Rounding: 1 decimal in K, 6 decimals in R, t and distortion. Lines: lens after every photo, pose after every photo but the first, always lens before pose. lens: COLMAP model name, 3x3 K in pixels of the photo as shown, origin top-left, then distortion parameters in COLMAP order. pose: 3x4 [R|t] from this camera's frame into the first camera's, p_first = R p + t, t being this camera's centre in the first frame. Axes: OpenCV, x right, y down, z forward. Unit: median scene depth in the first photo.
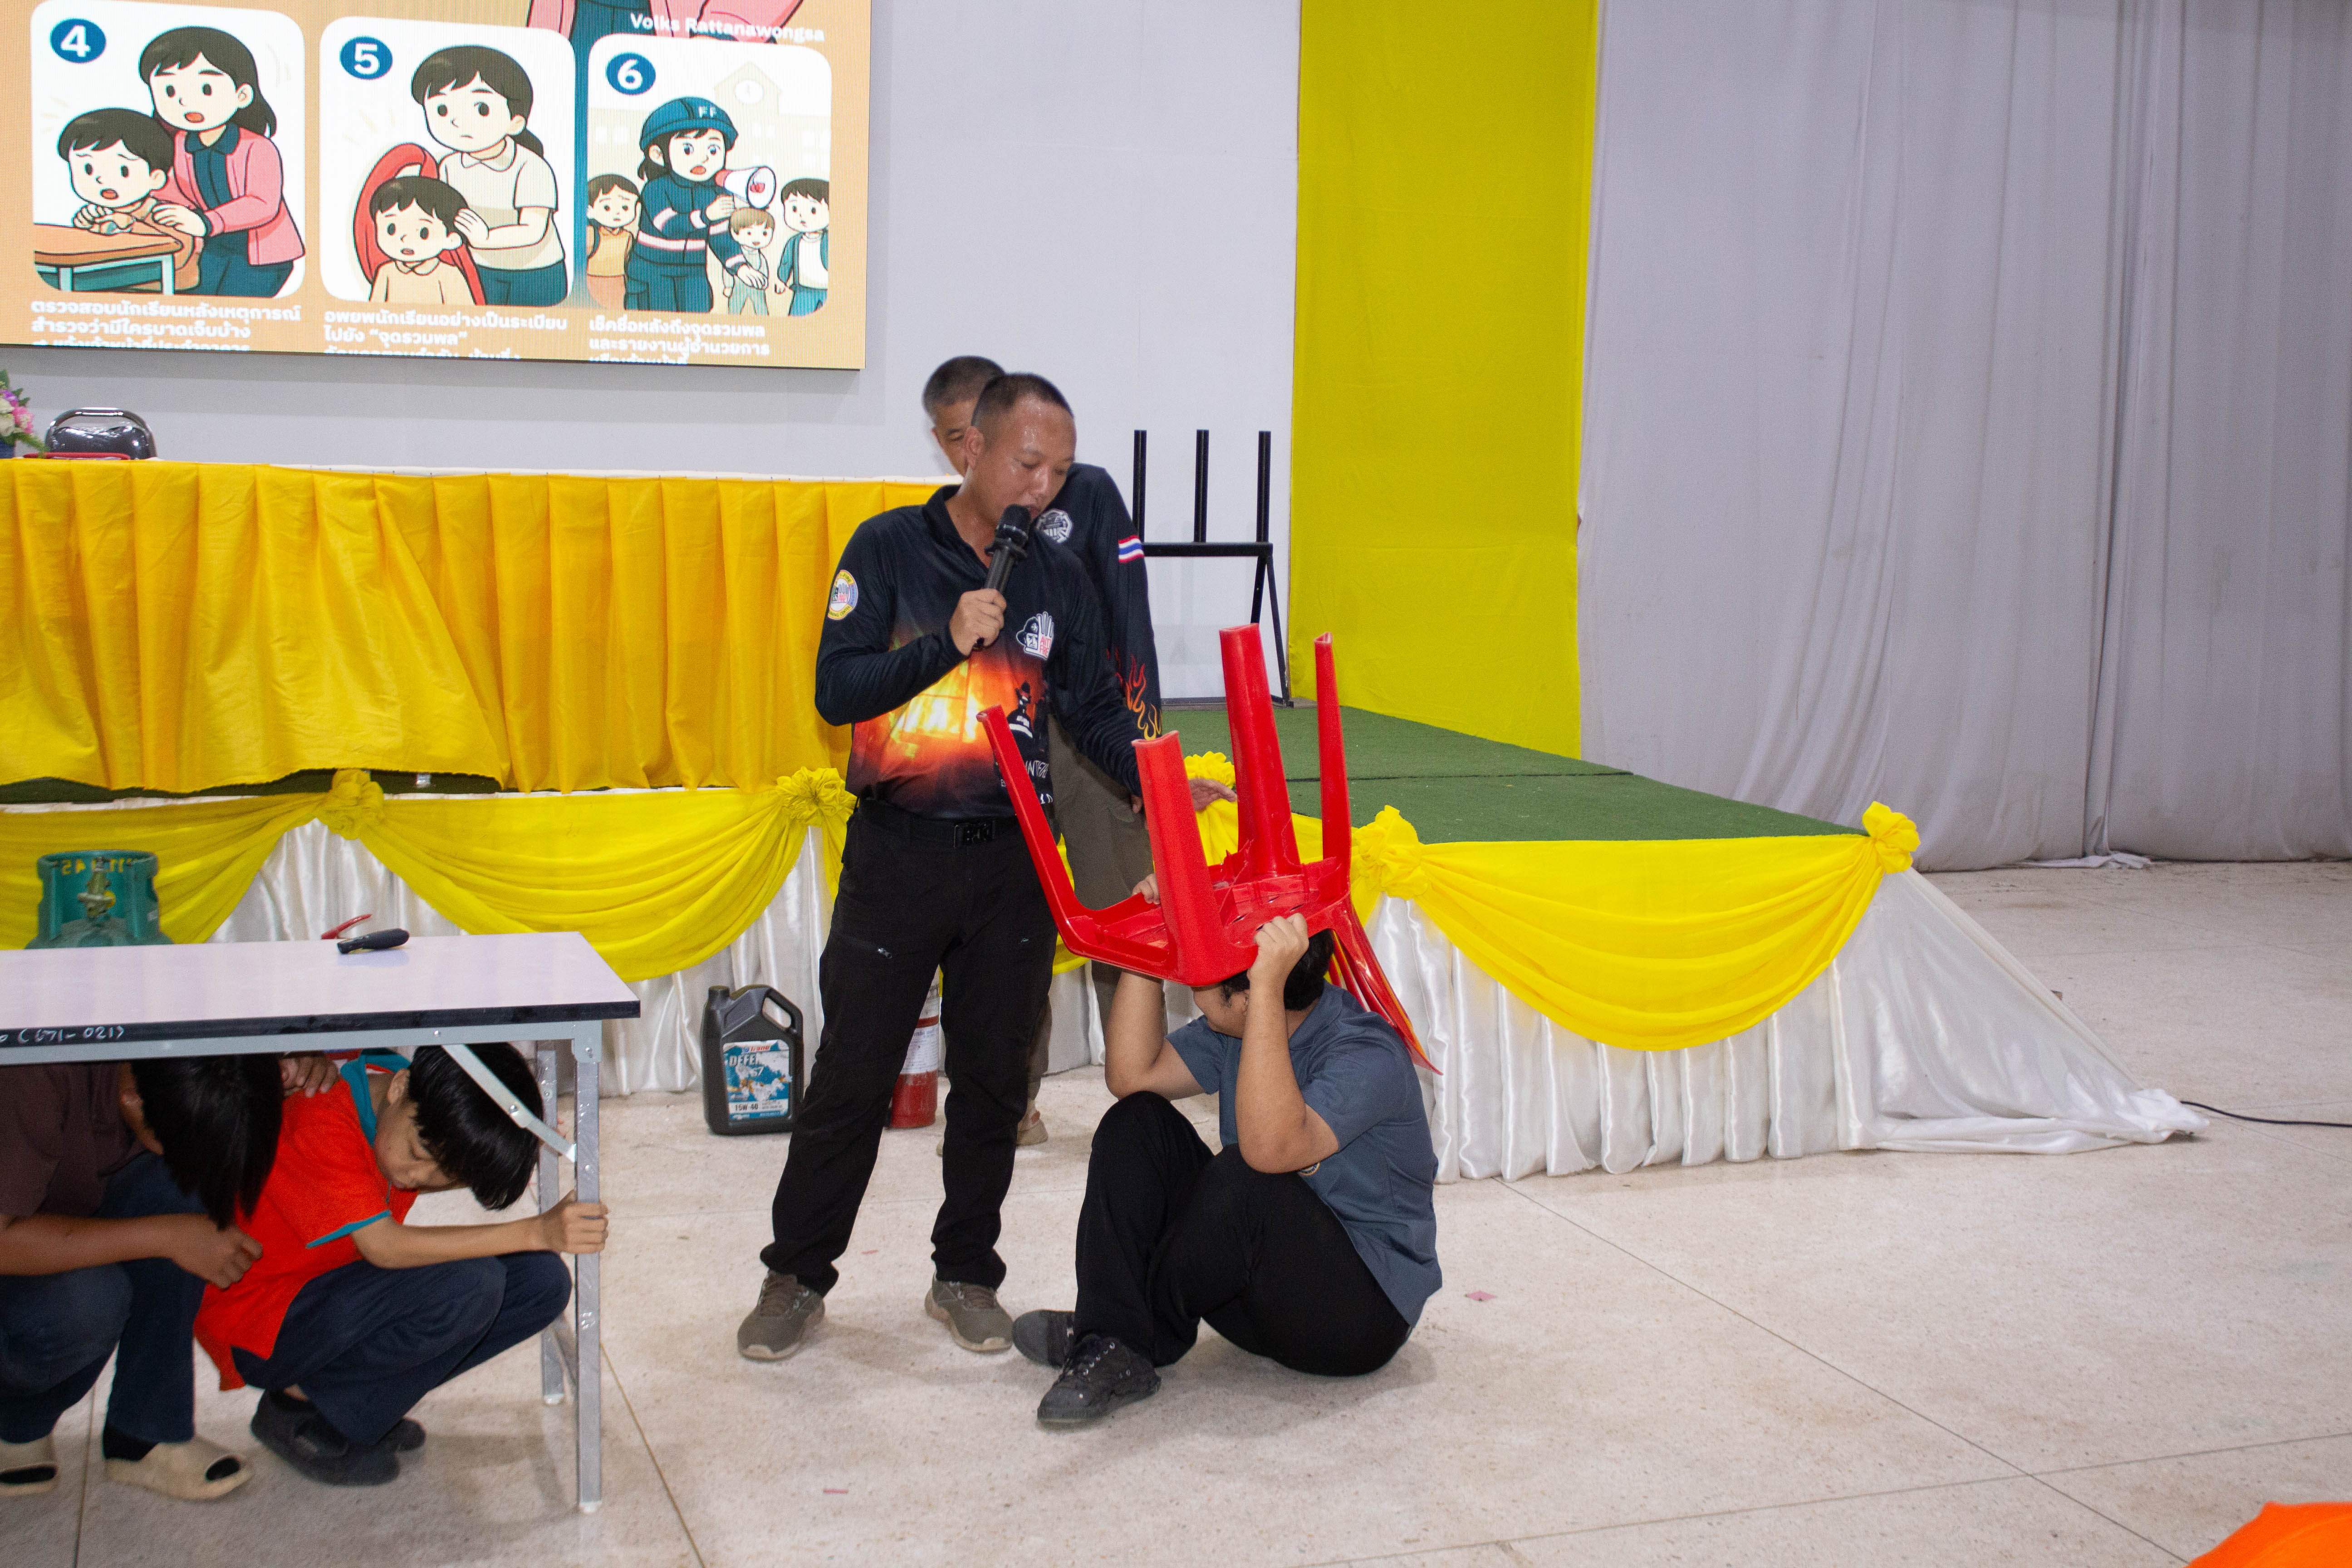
lens RADIAL K [[2738.6, 0, 1176.2], [0, 2738.6, 758.9], [0, 0, 1]] dist [-0.107533, 0.155631]
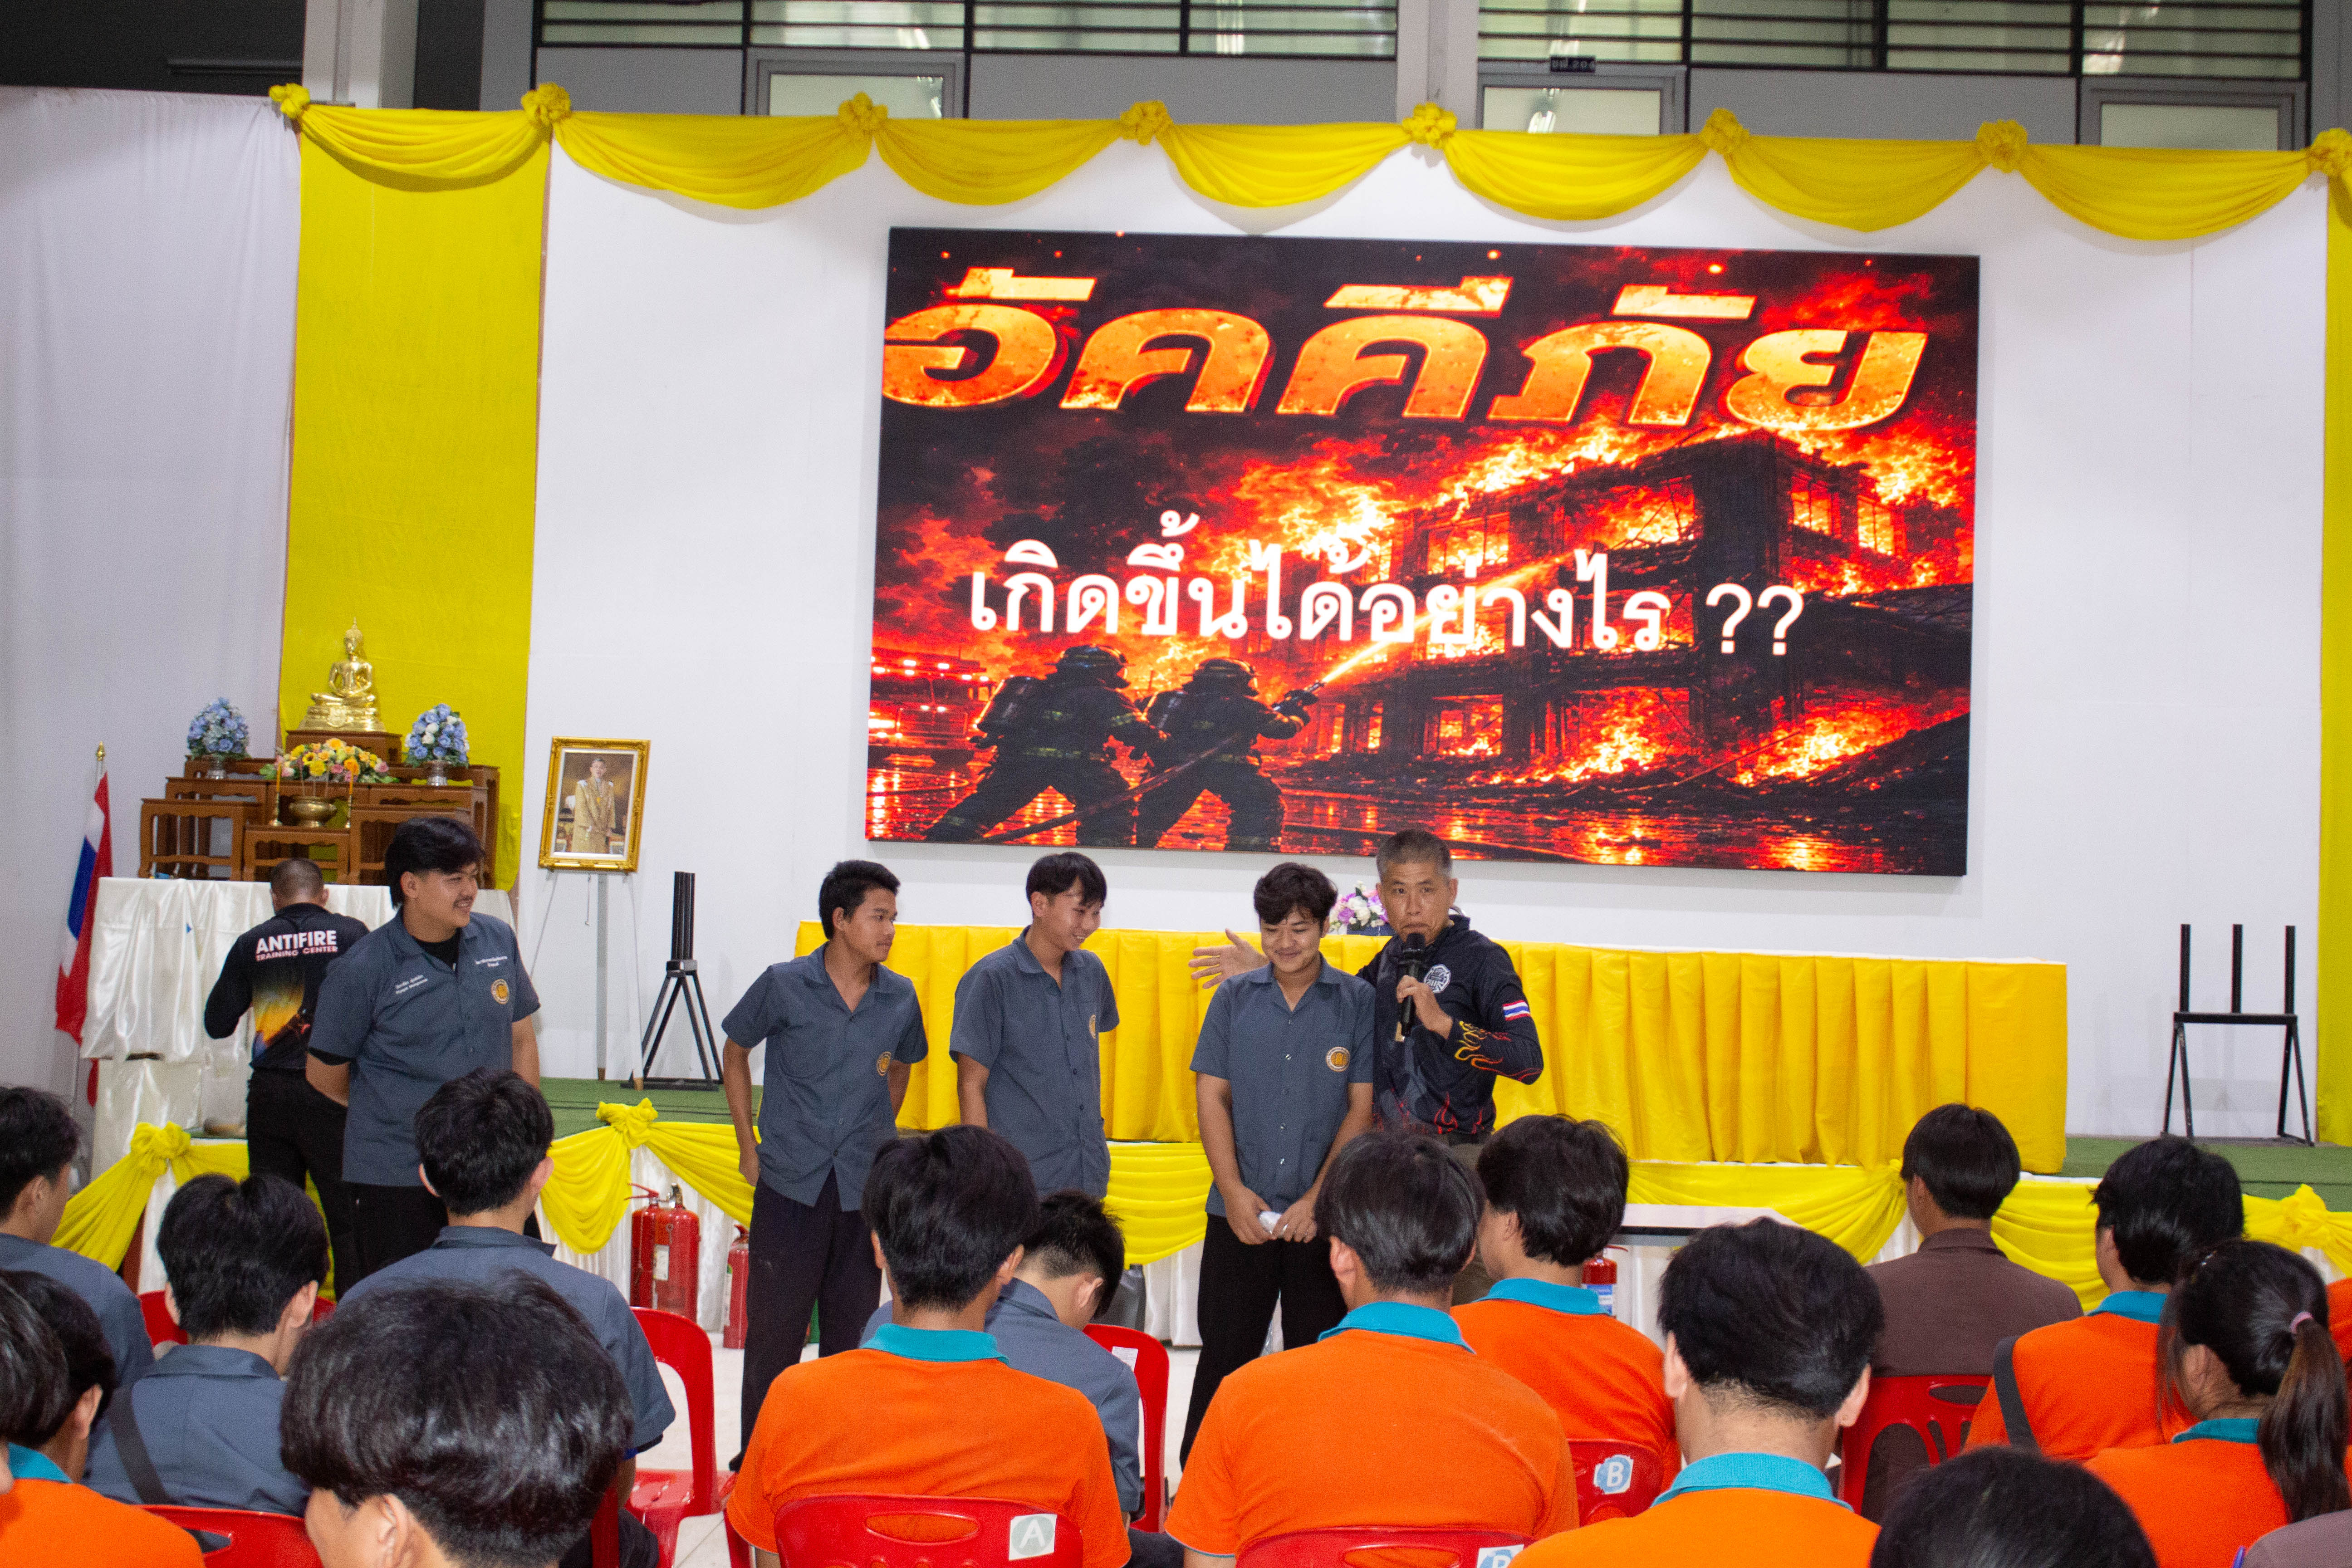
lens RADIAL K [[3078.5, 0, 1179.5], [0, 3078.5, 752.1], [0, 0, 1]] dist [-0.085977, 0.191678]
pose [[0.928503, -0.008963, -0.371218, 0.115366], [-0.053063, 0.986246, -0.156537, 0.069856], [0.367515, 0.165043, 0.915256, -0.702540]]
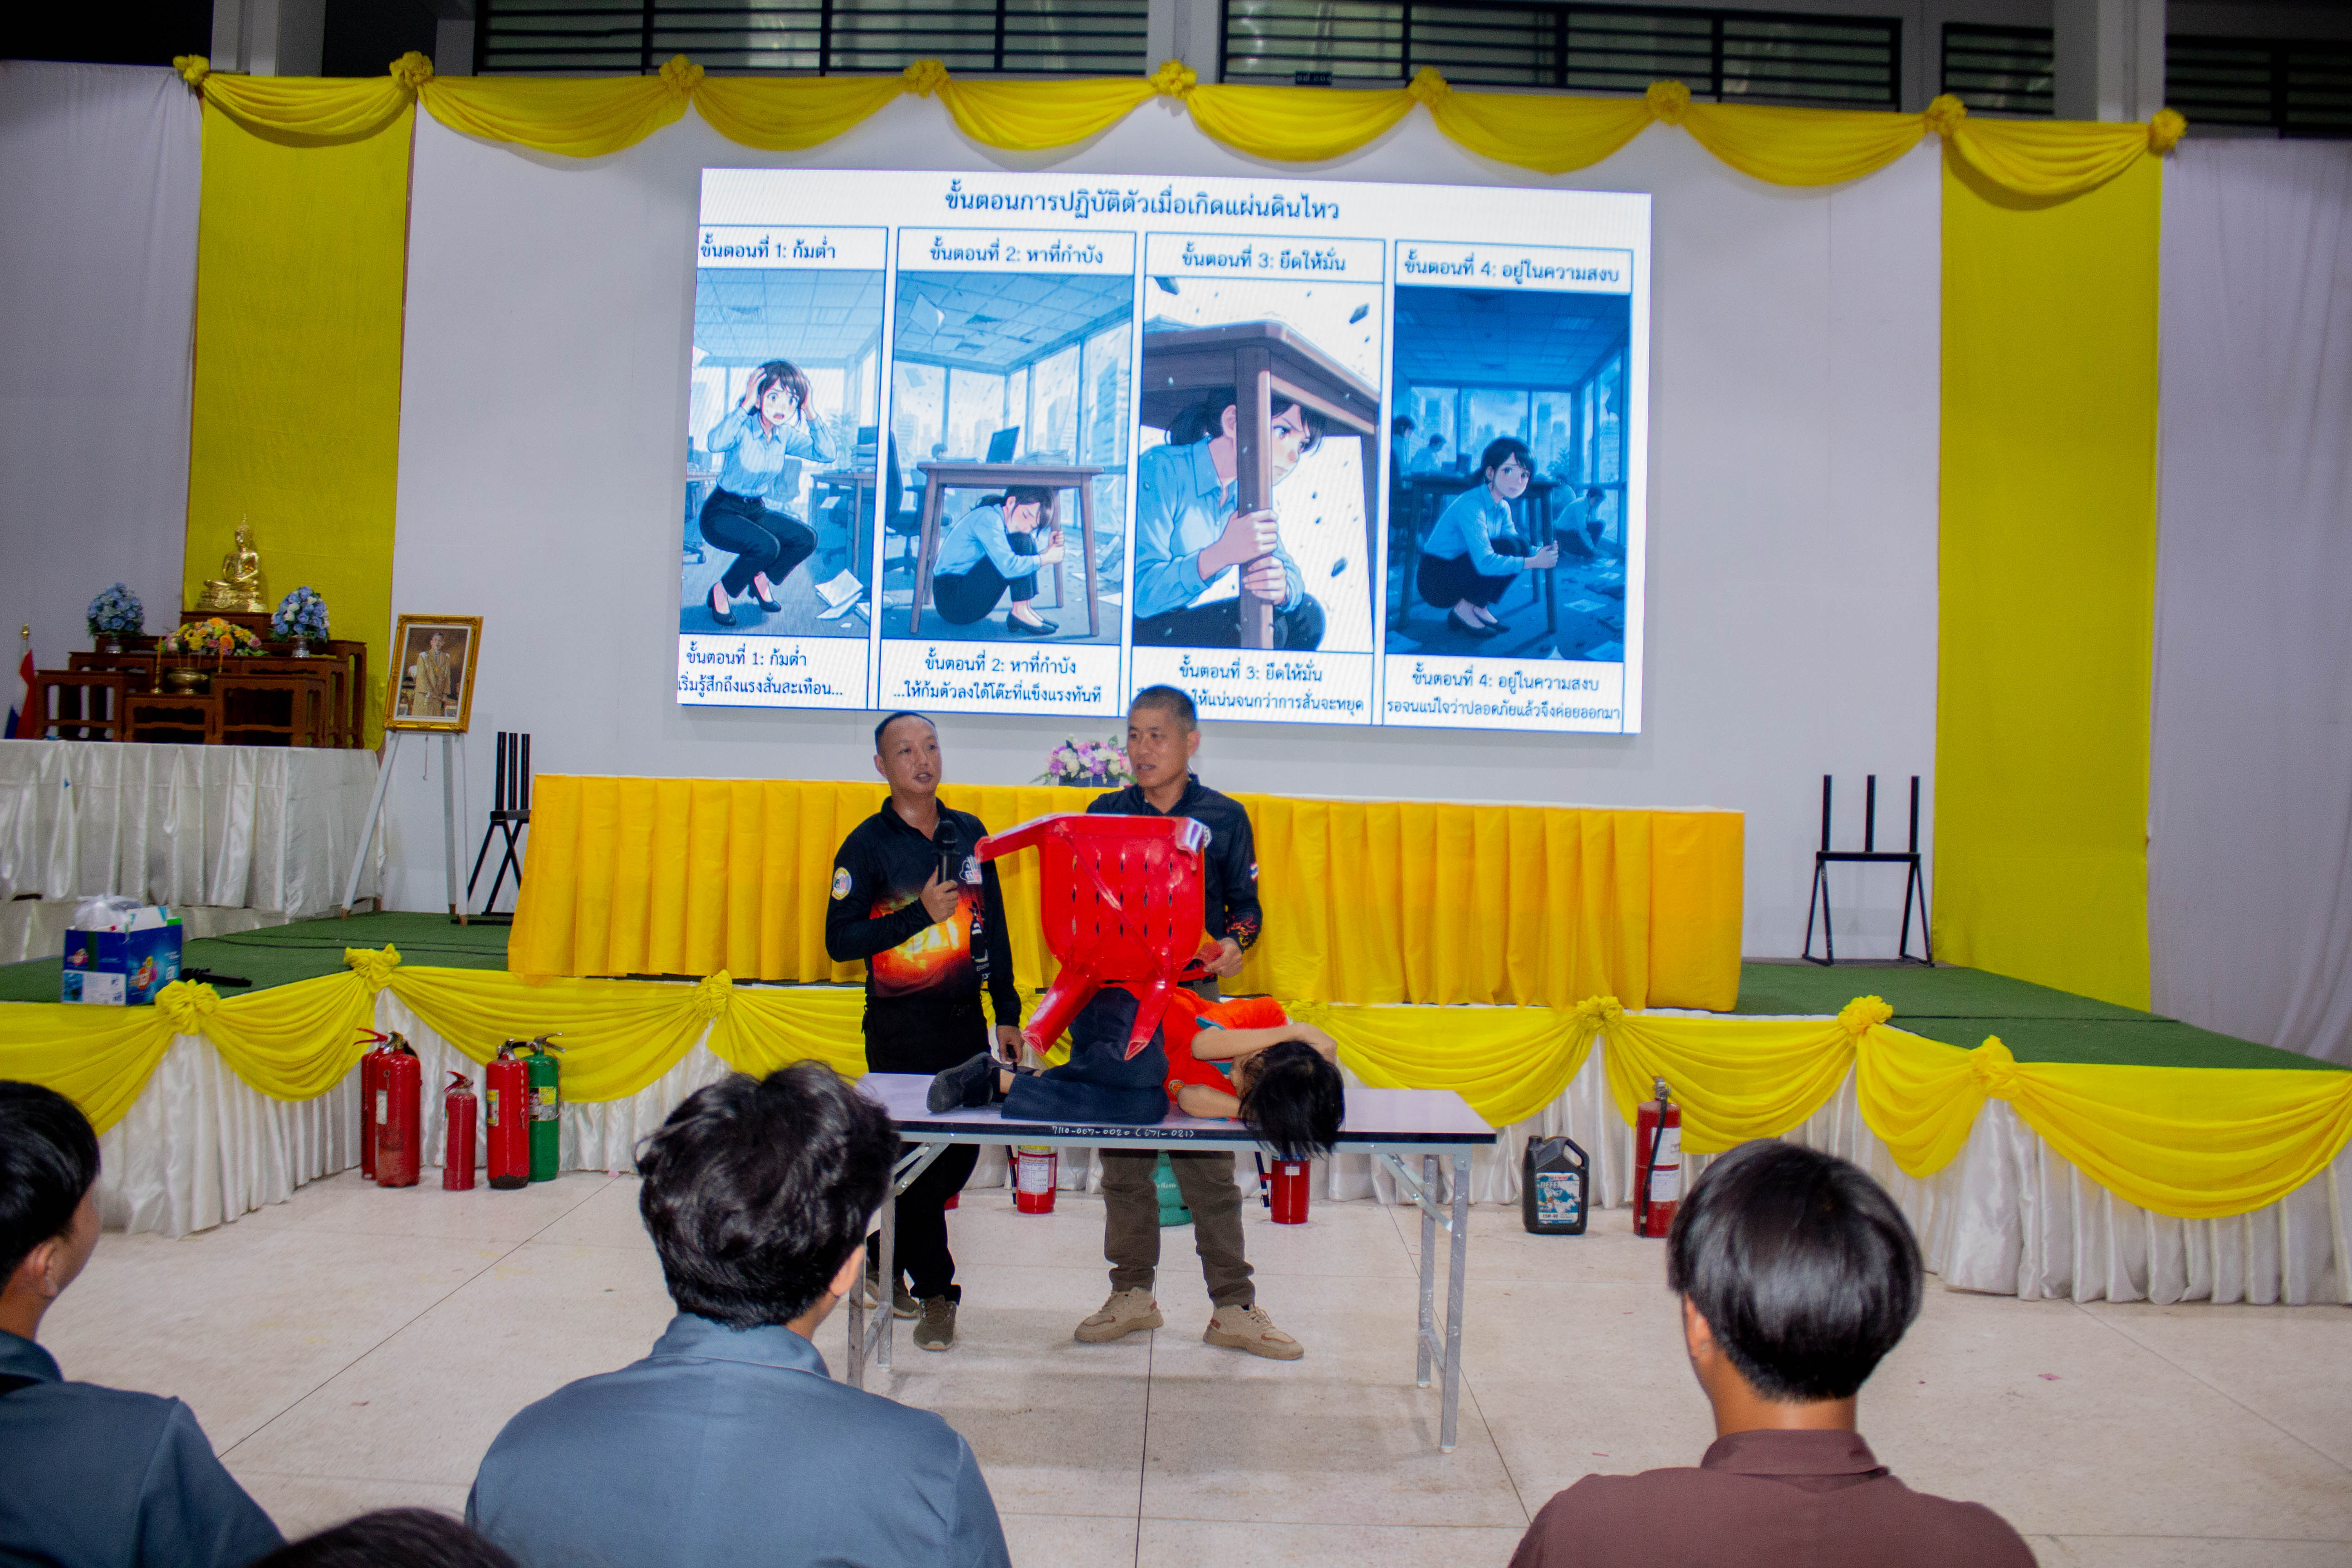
lens RADIAL K [[1913.8, 0, 1186.7], [0, 1913.8, 748.0], [0, 0, 1]] dist [-0.169907, 0.149332]
pose [[0.940551, 0.002950, -0.339641, 0.008606], [-0.046277, 0.991750, -0.119540, 0.003049], [0.336486, 0.128151, 0.932928, -0.084688]]
